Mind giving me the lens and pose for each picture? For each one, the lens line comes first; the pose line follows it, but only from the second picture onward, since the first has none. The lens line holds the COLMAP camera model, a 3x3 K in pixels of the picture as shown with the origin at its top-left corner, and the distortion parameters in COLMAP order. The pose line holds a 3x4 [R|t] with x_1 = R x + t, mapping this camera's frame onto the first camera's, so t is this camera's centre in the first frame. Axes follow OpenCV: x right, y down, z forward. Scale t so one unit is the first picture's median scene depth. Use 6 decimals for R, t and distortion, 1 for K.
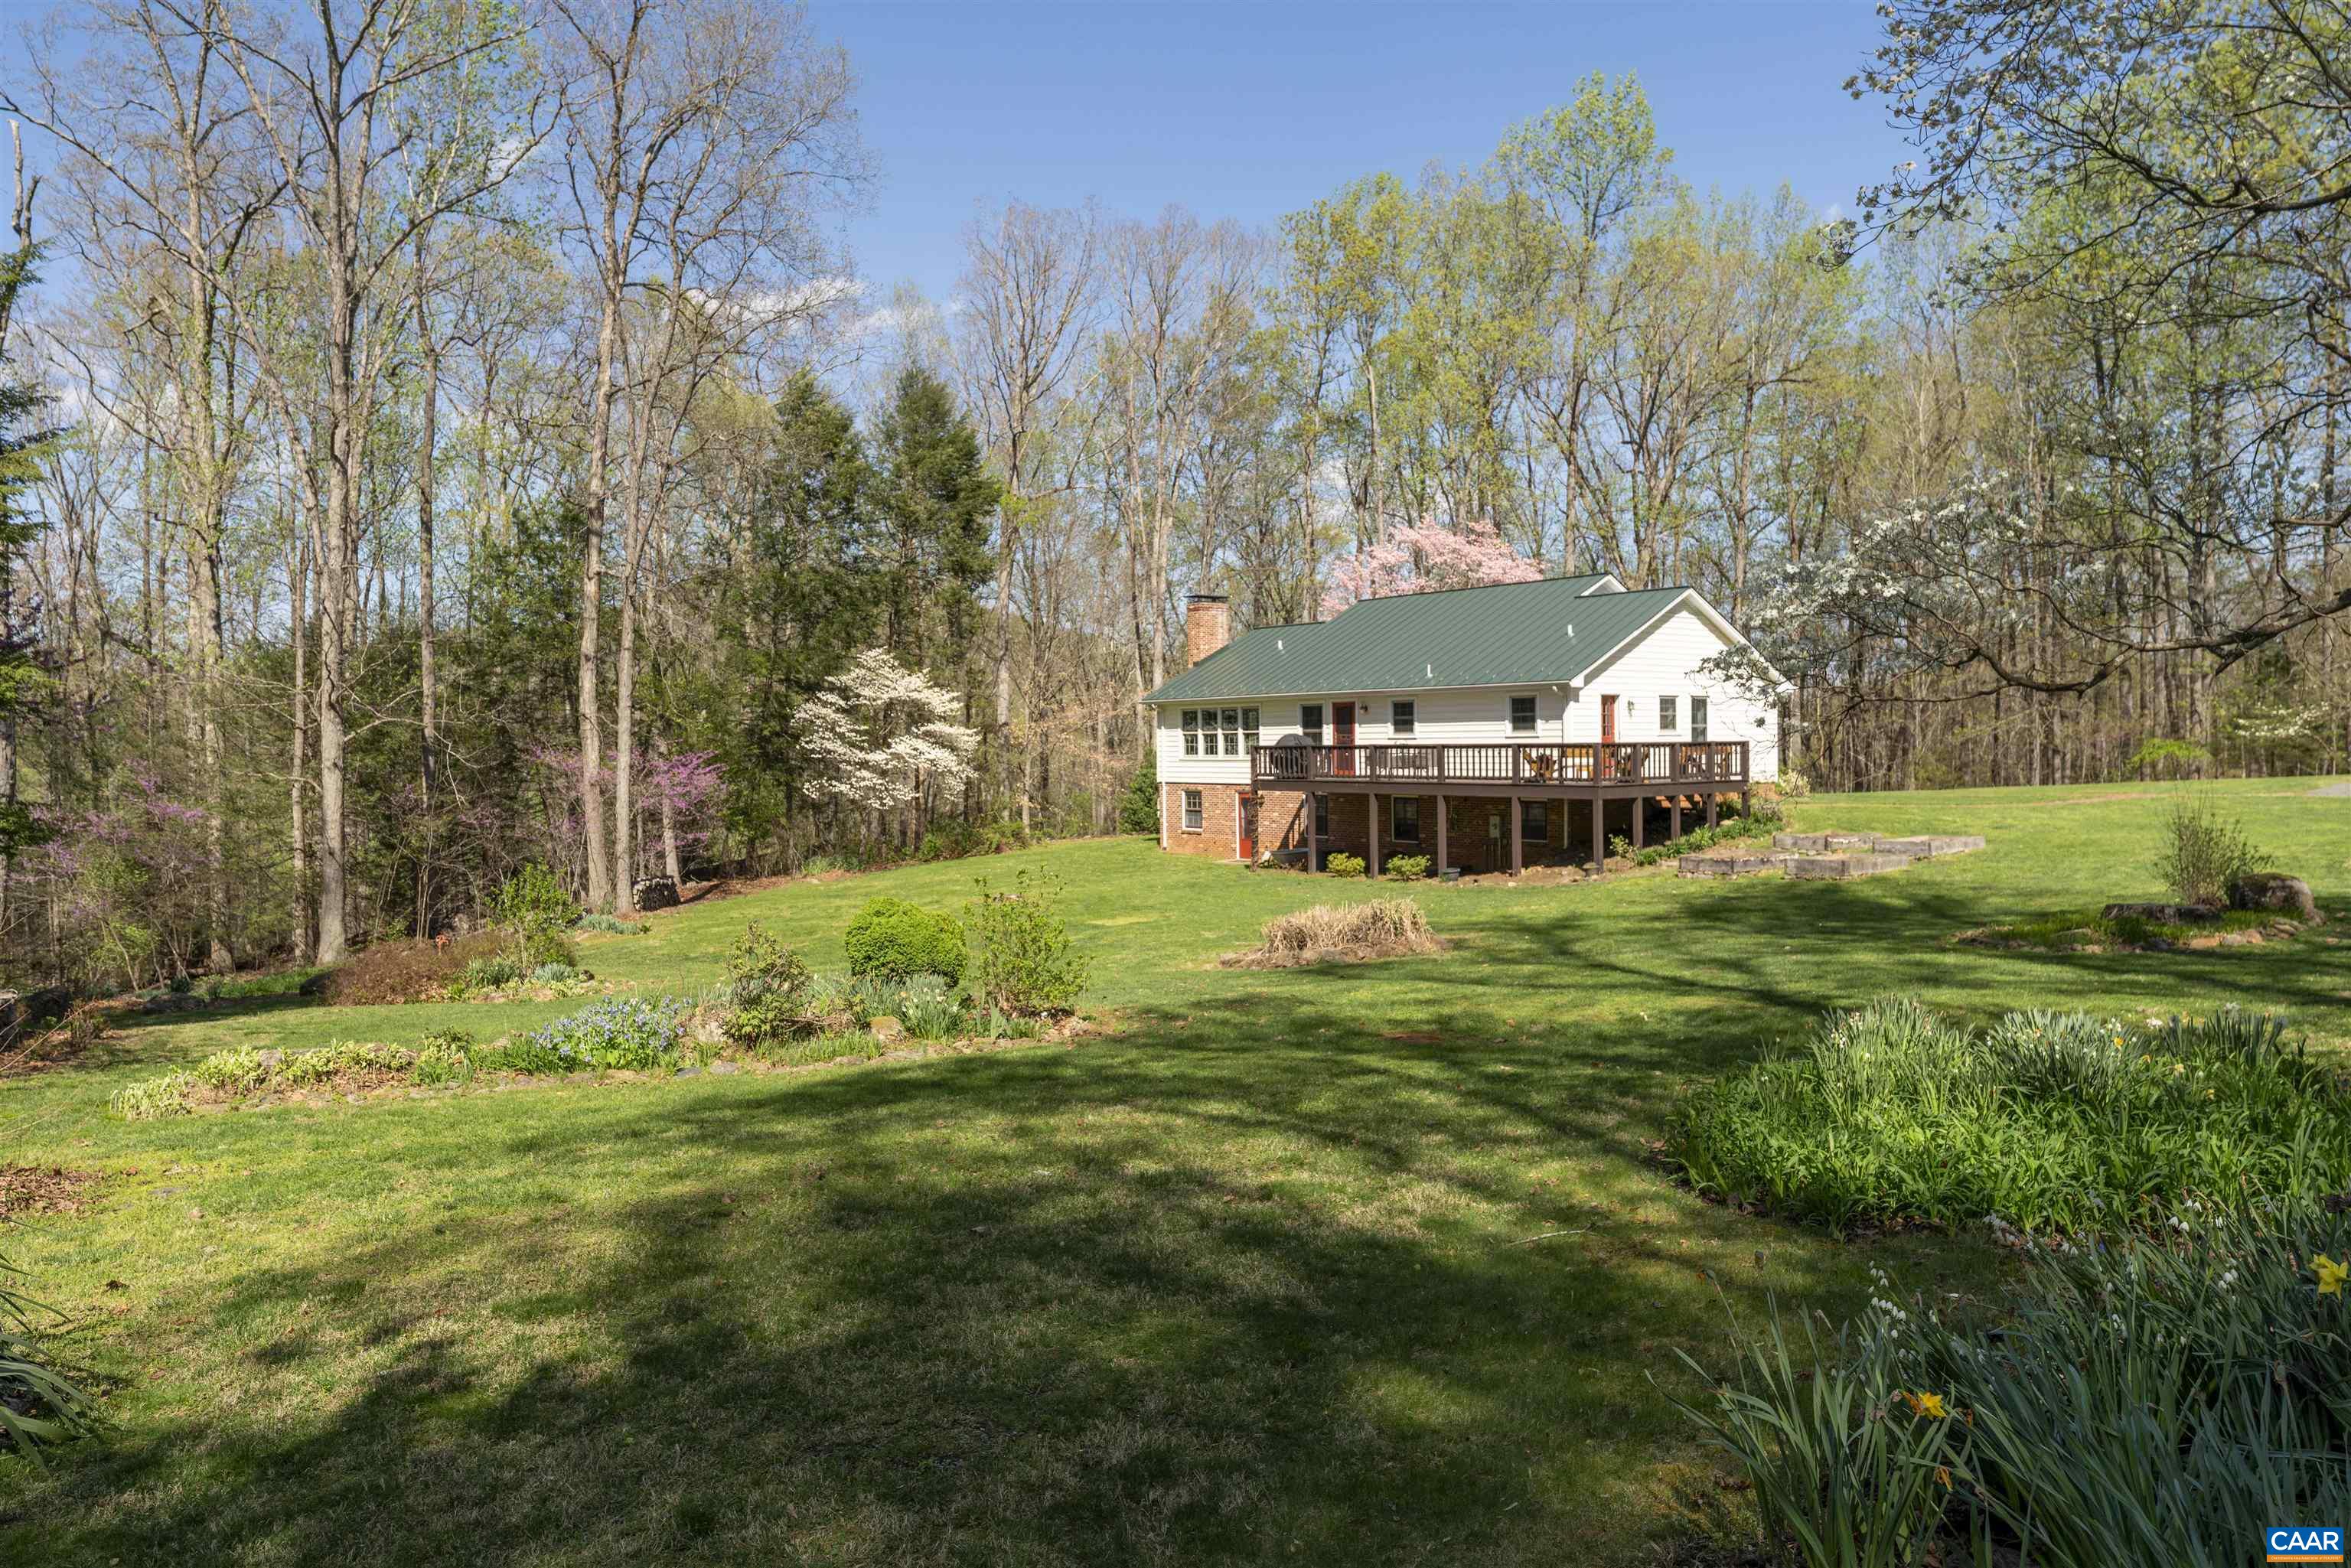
lens RADIAL K [[1513.2, 0, 1175.5], [0, 1513.2, 784.0], [0, 0, 1]] dist [-0.001880, -0.000396]
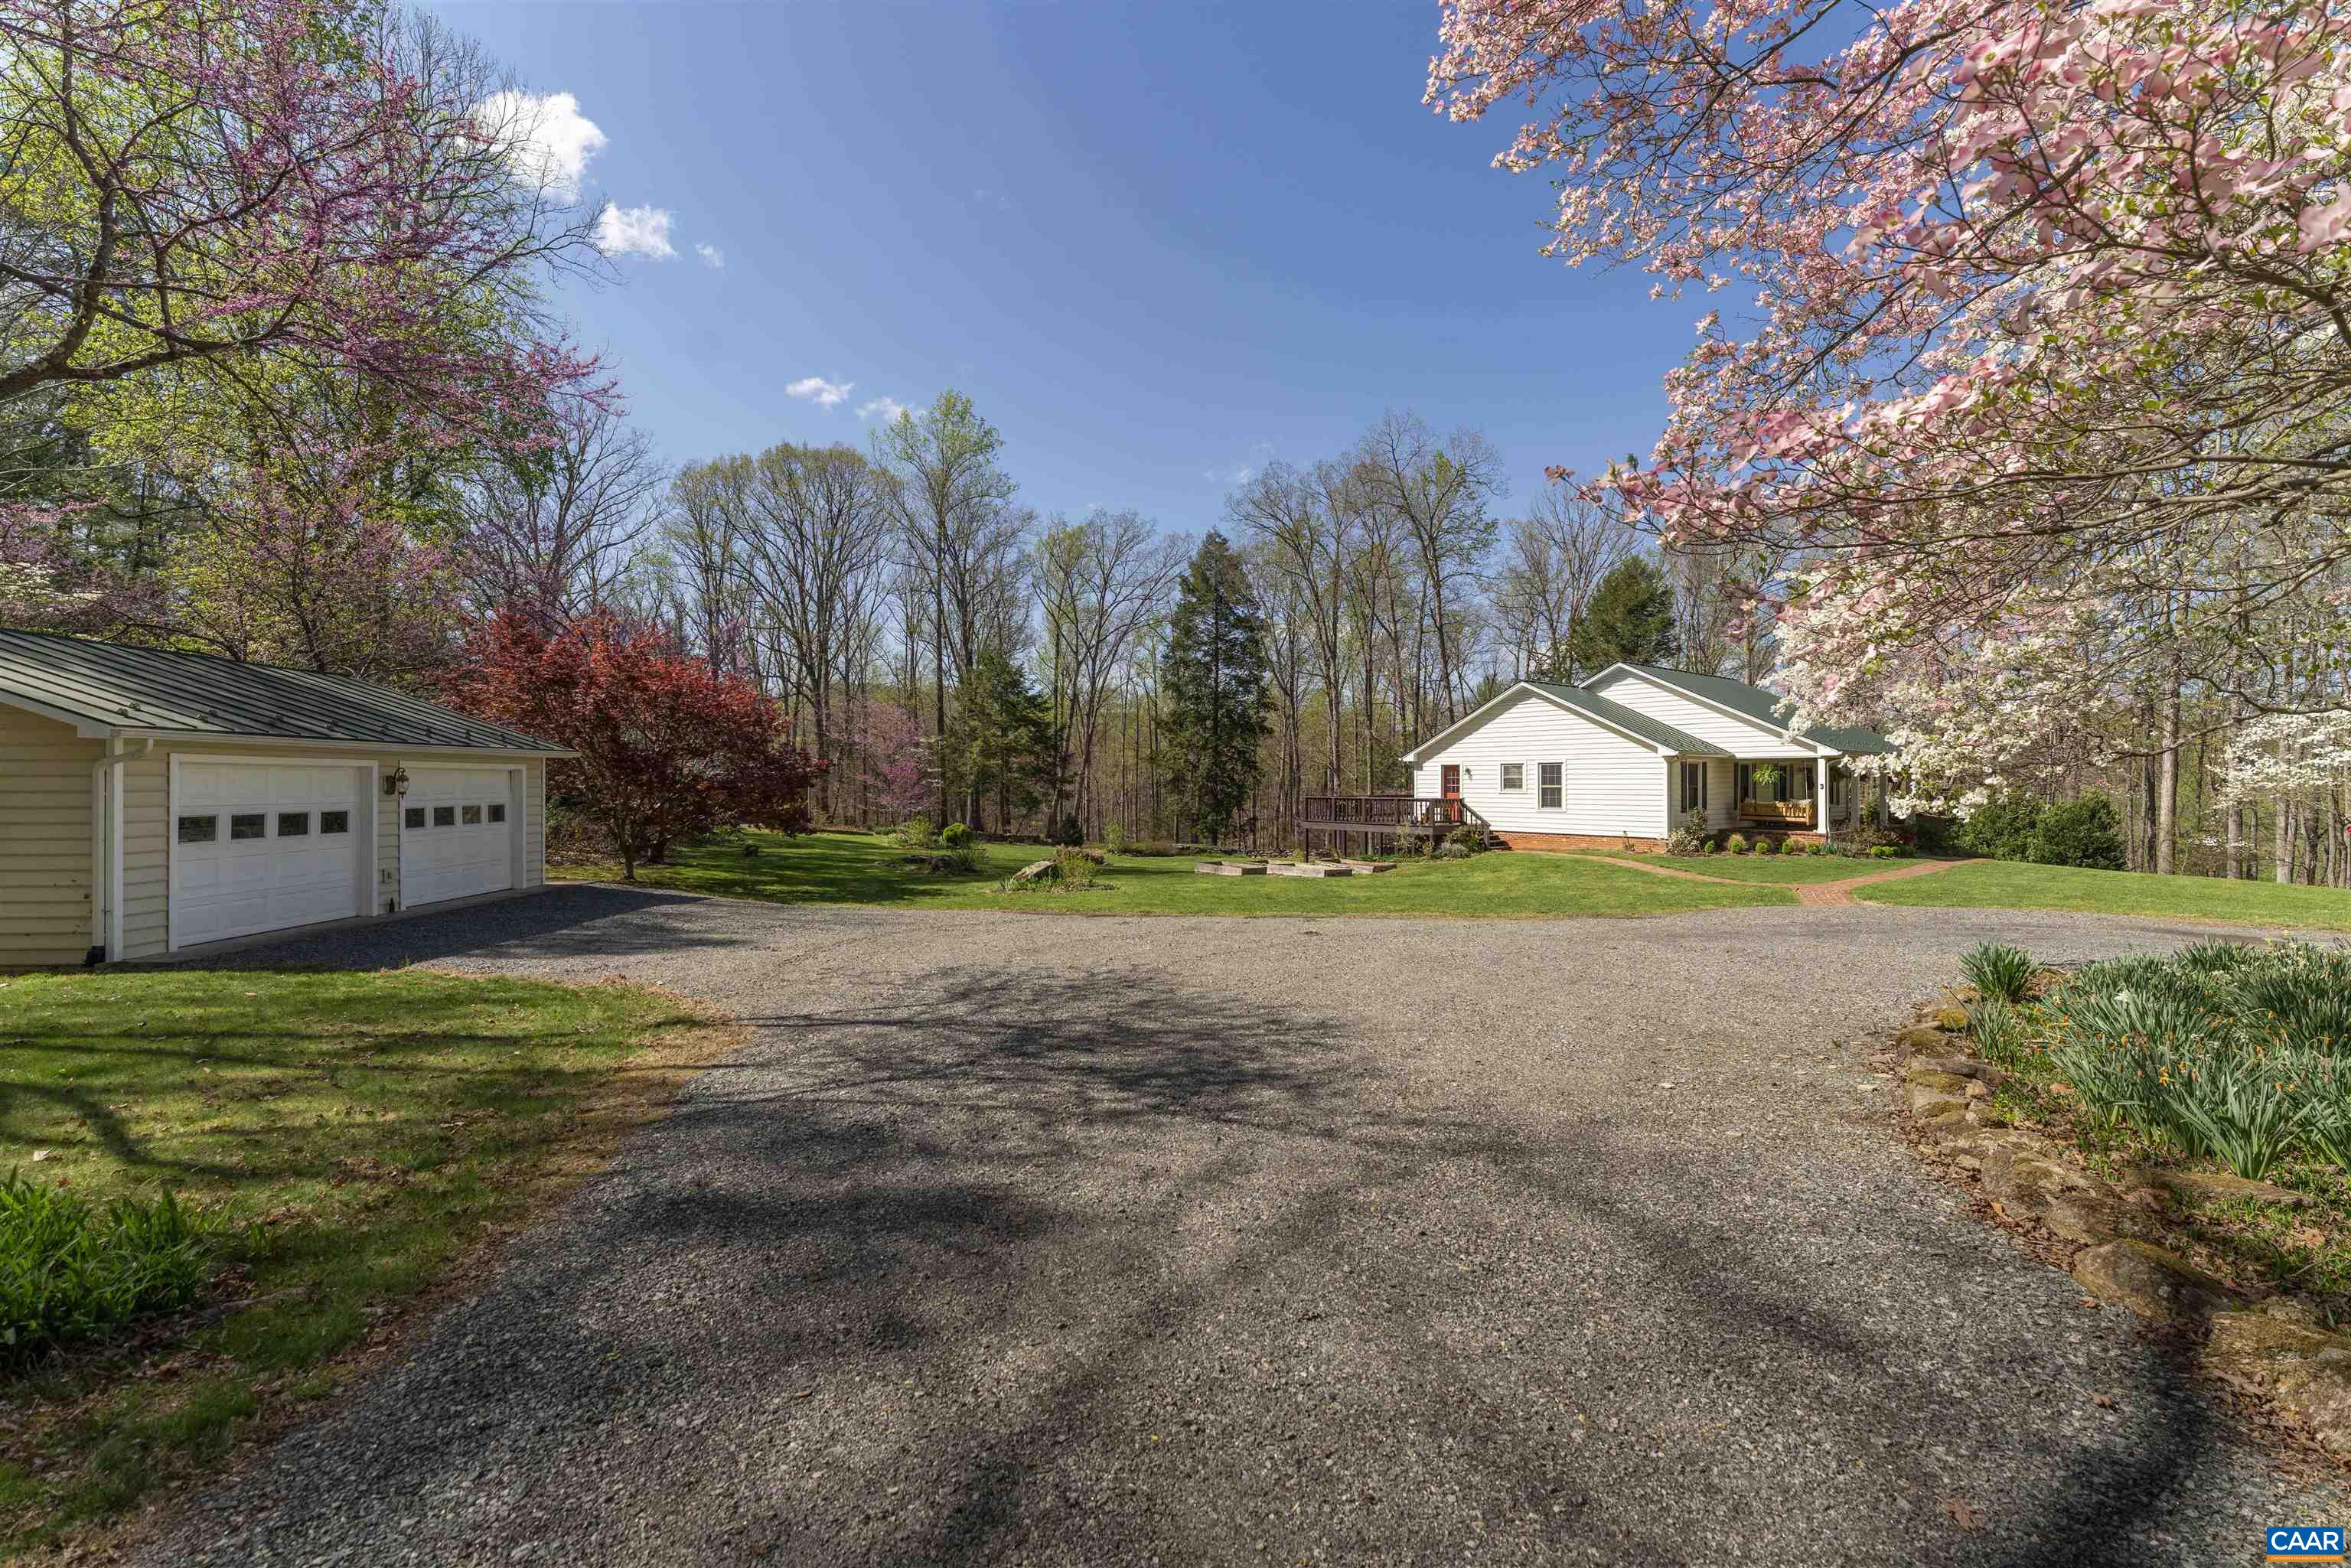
lens RADIAL K [[931.2, 0, 1171.1], [0, 931.2, 781.0], [0, 0, 1]] dist [0.001918, 0.000472]
pose [[0.016845, 0.006654, -0.999836, 1.119503], [-0.027486, 0.999603, 0.006189, -0.039123], [0.999480, 0.027378, 0.017021, 0.672783]]
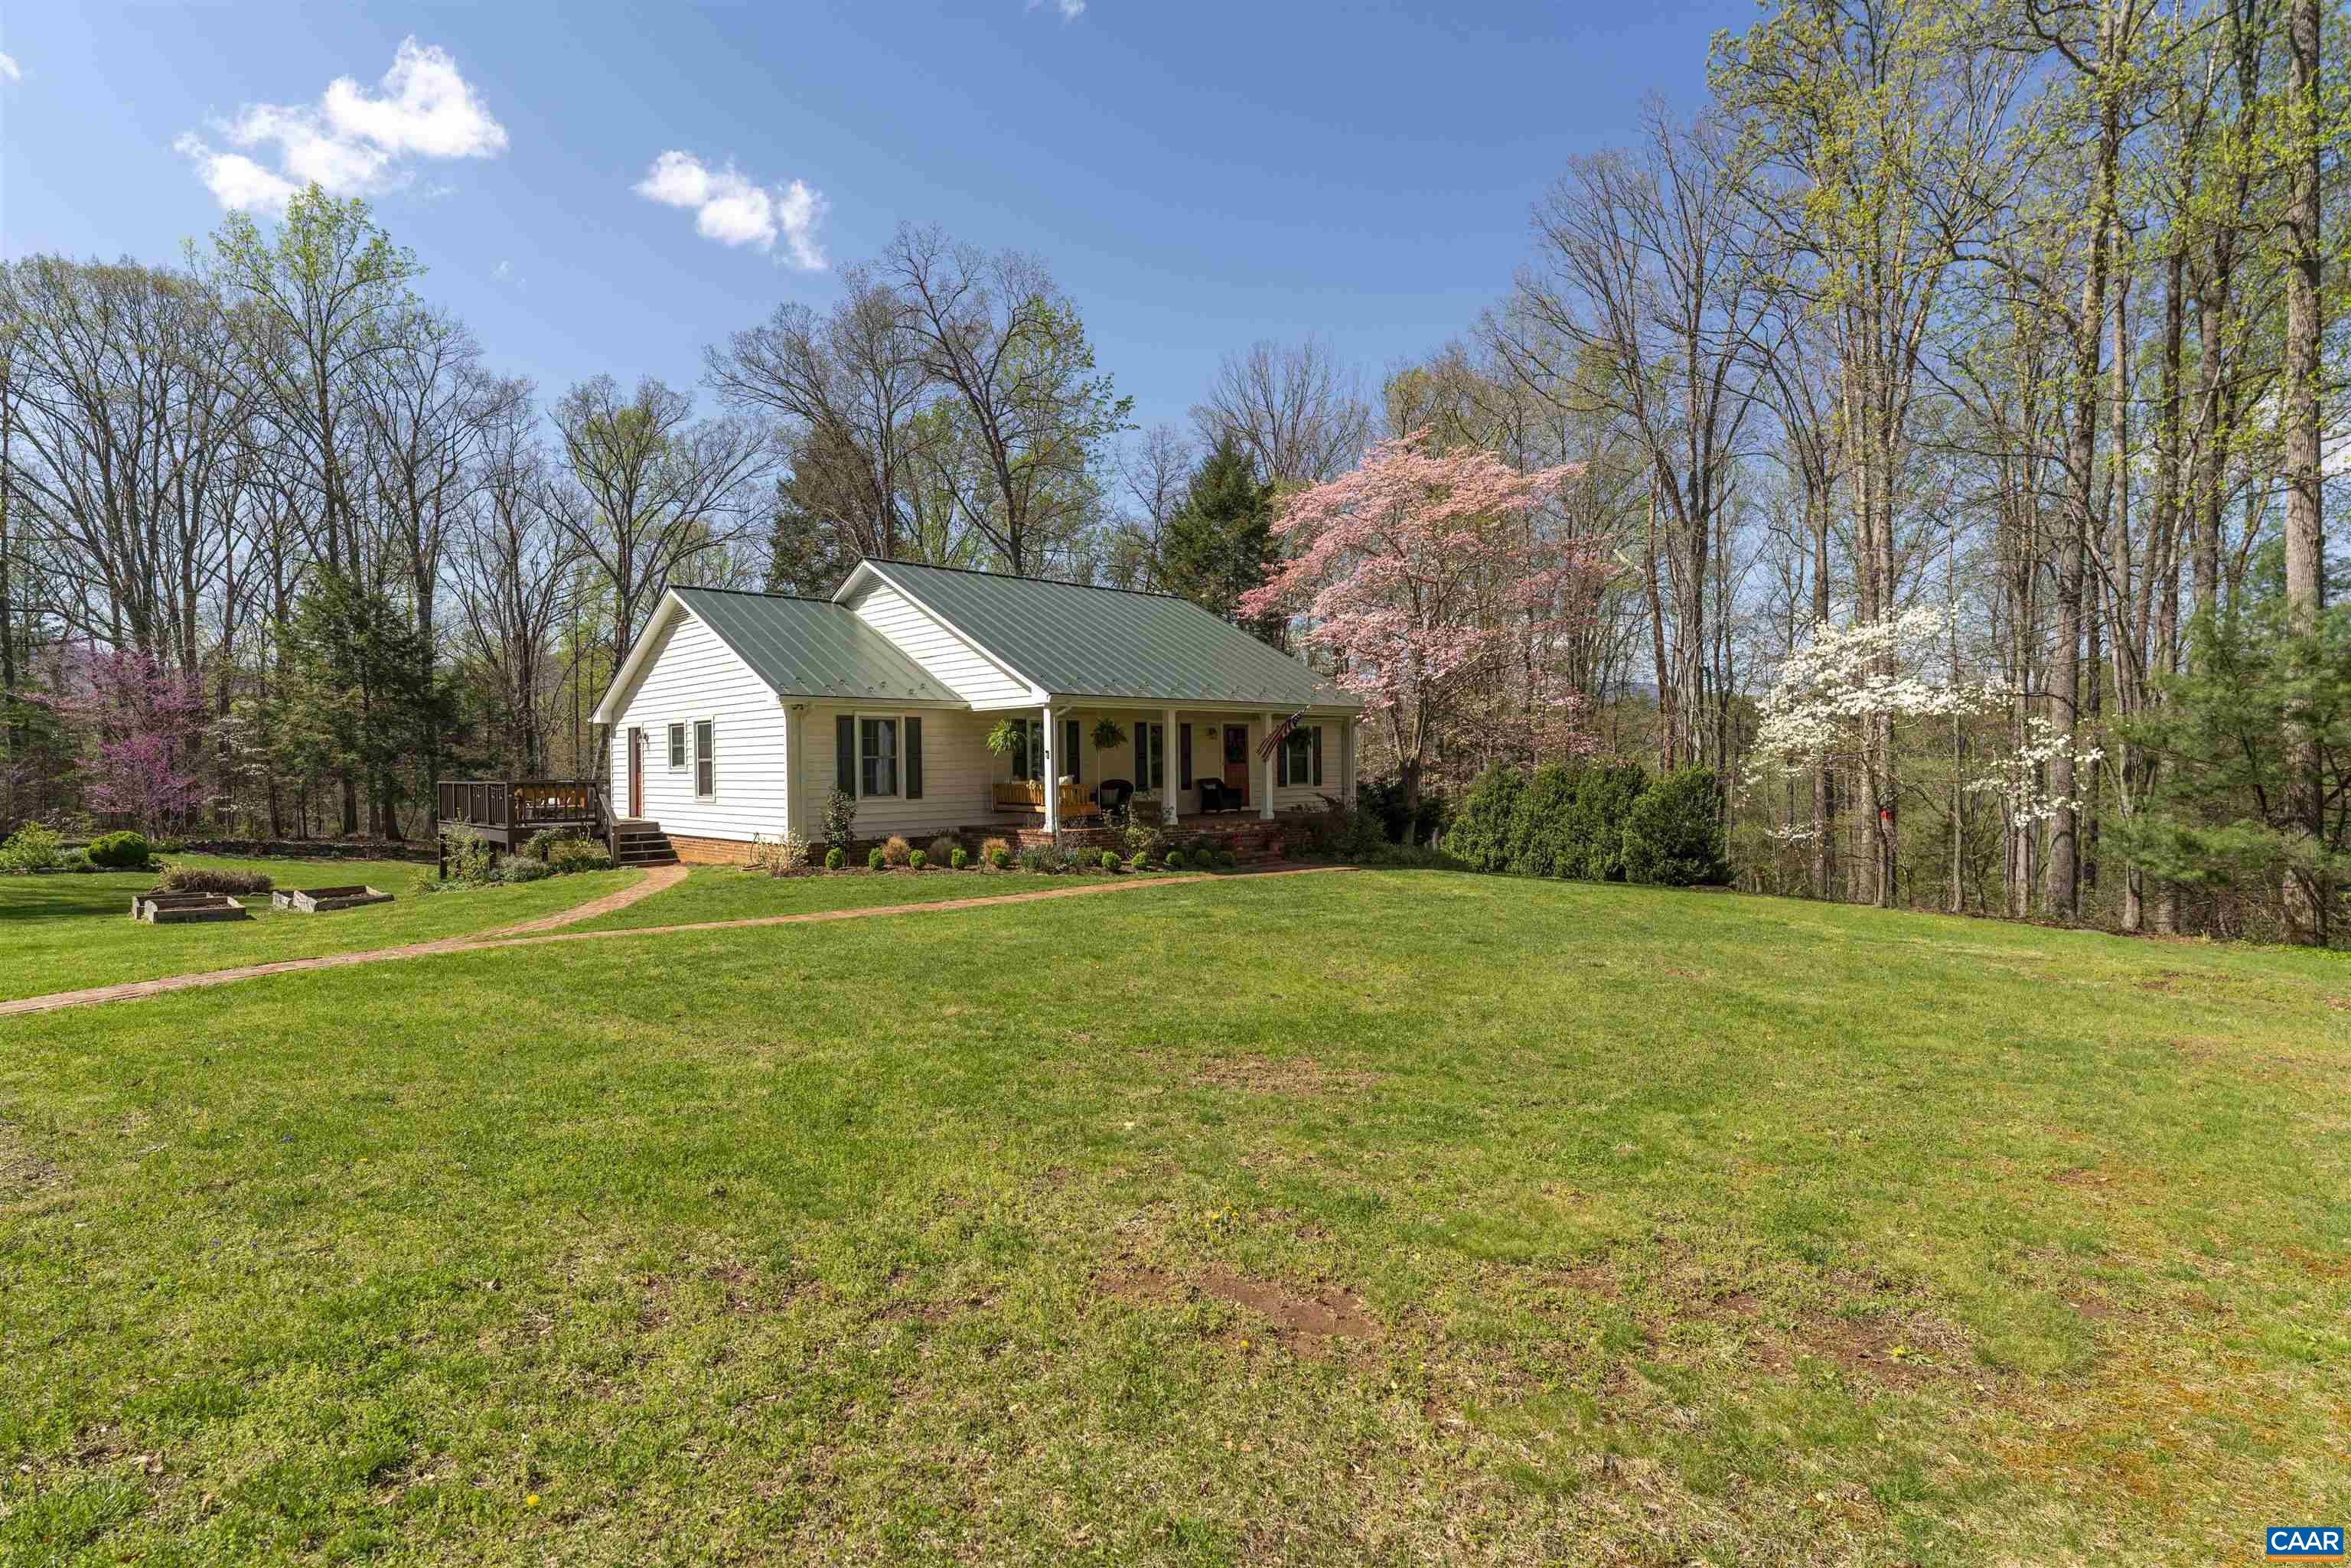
lens RADIAL K [[1159.5, 0, 1158.7], [0, 1159.5, 782.2], [0, 0, 1]] dist [-0.000545, 0.000107]
pose [[0.103021, 0.020930, -0.994459, 0.958597], [-0.016130, 0.999682, 0.019369, -0.042581], [0.994548, 0.014046, 0.103326, 1.169466]]
